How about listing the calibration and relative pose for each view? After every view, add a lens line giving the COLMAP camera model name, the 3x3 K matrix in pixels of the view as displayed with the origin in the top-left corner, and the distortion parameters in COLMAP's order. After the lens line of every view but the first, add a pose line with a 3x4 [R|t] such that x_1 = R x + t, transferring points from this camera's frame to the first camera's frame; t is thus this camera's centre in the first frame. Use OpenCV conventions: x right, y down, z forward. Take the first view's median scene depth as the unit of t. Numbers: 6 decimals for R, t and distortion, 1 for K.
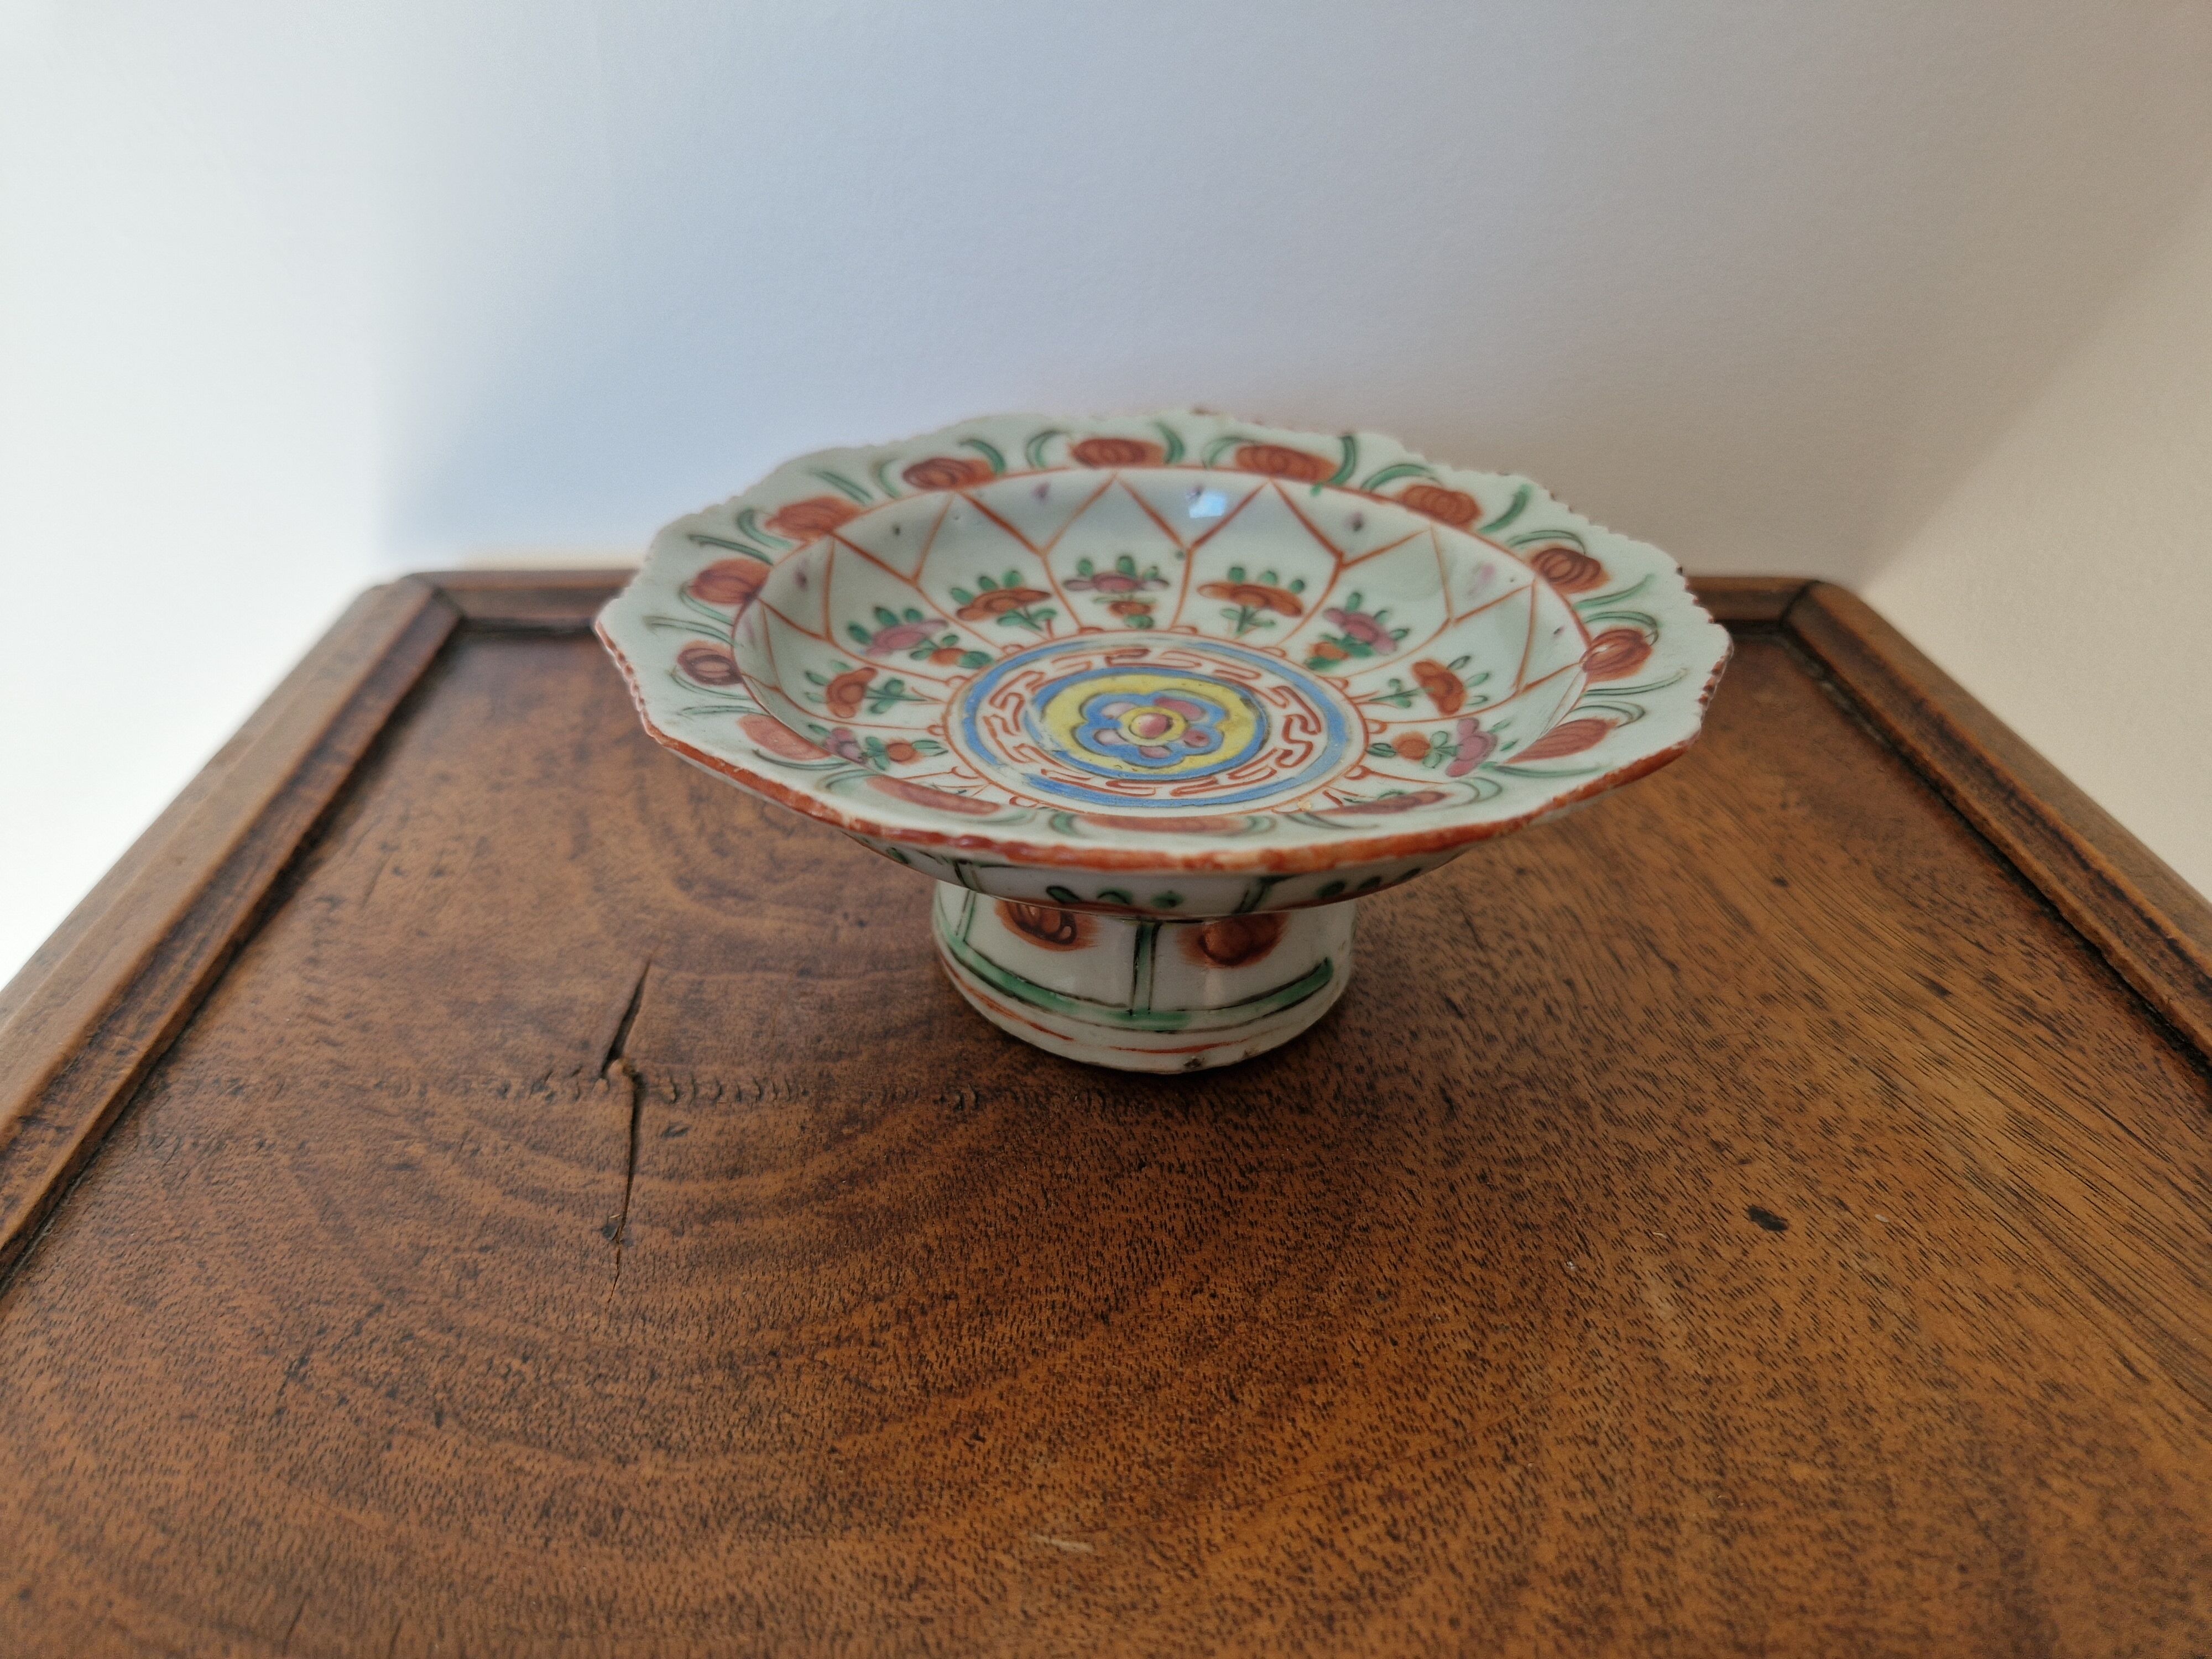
lens RADIAL K [[1581.9, 0, 1087.7], [0, 1581.9, 828.5], [0, 0, 1]] dist [0.005396, -0.078680]
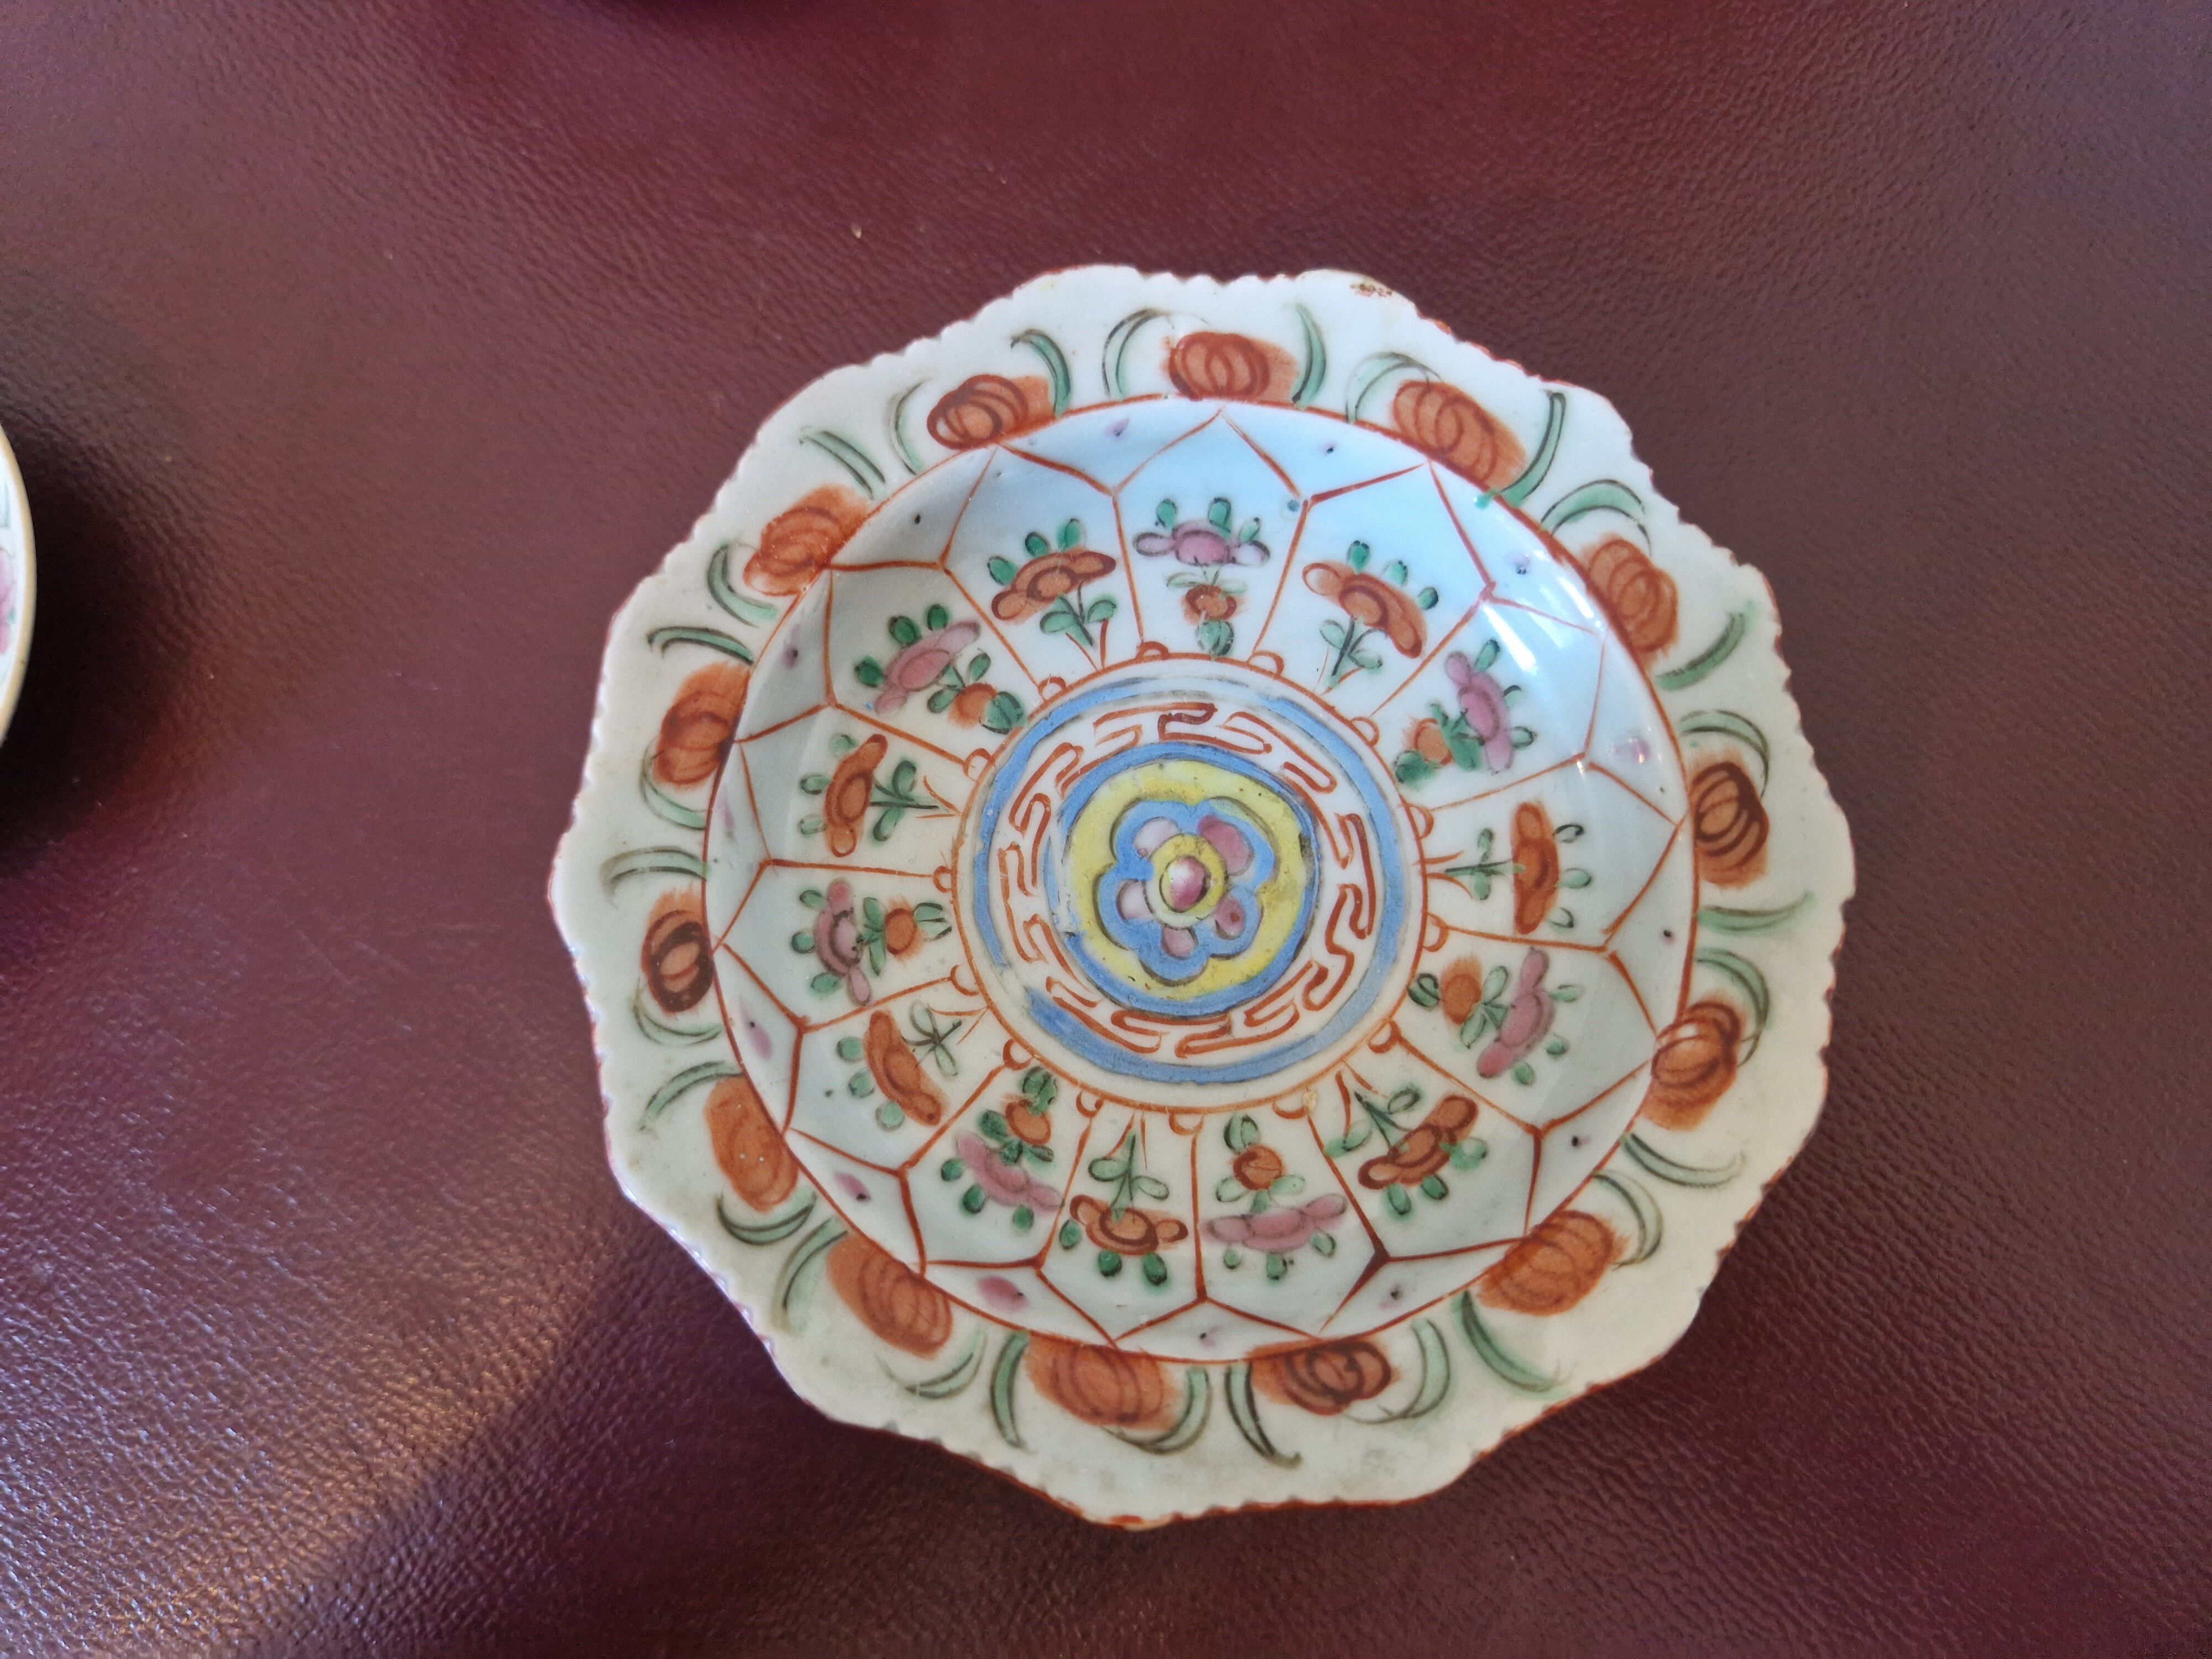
lens RADIAL K [[1581.9, 0, 1087.7], [0, 1581.9, 828.5], [0, 0, 1]] dist [0.005396, -0.078680]
pose [[0.987329, 0.150907, -0.049083, 0.024121], [-0.062381, 0.653491, 0.754359, -0.725033], [0.145913, -0.741739, 0.654624, 0.417882]]
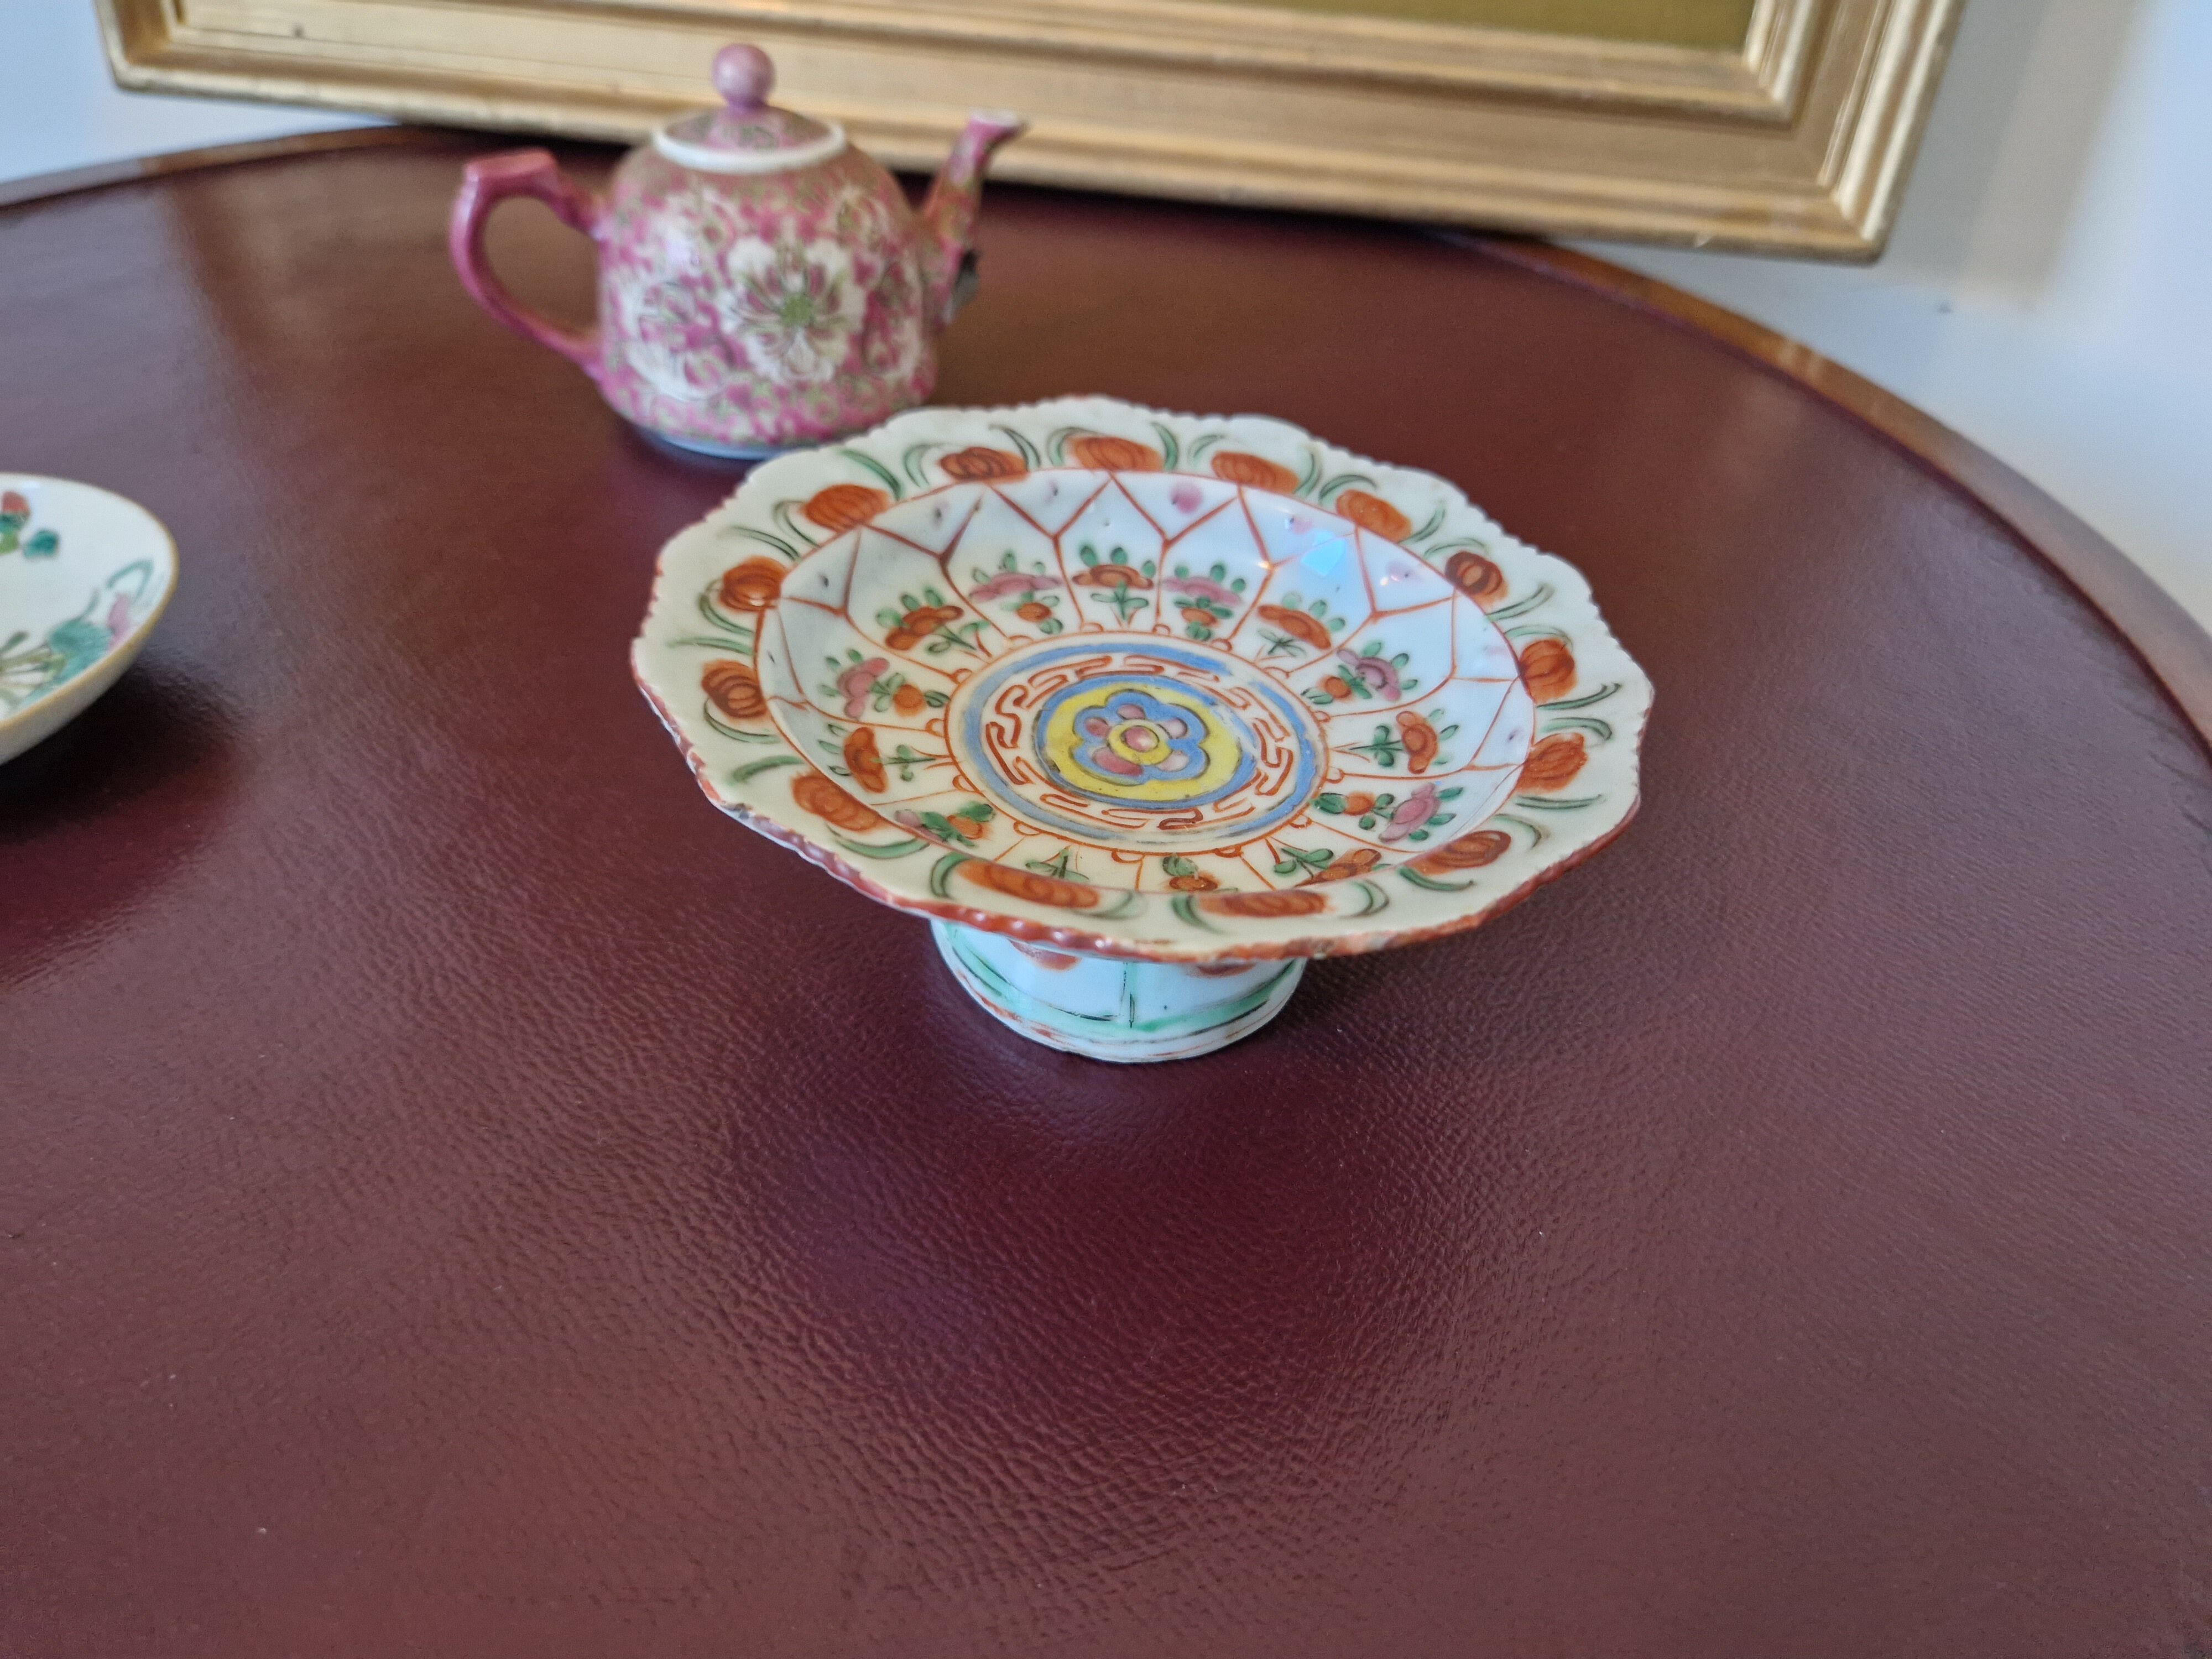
lens RADIAL K [[1581.9, 0, 1087.7], [0, 1581.9, 828.5], [0, 0, 1]] dist [0.005396, -0.078680]
pose [[-0.988654, -0.000819, -0.150207, 0.231568], [-0.142649, 0.318368, 0.937173, -1.028362], [0.047054, 0.947967, -0.314872, 1.351468]]
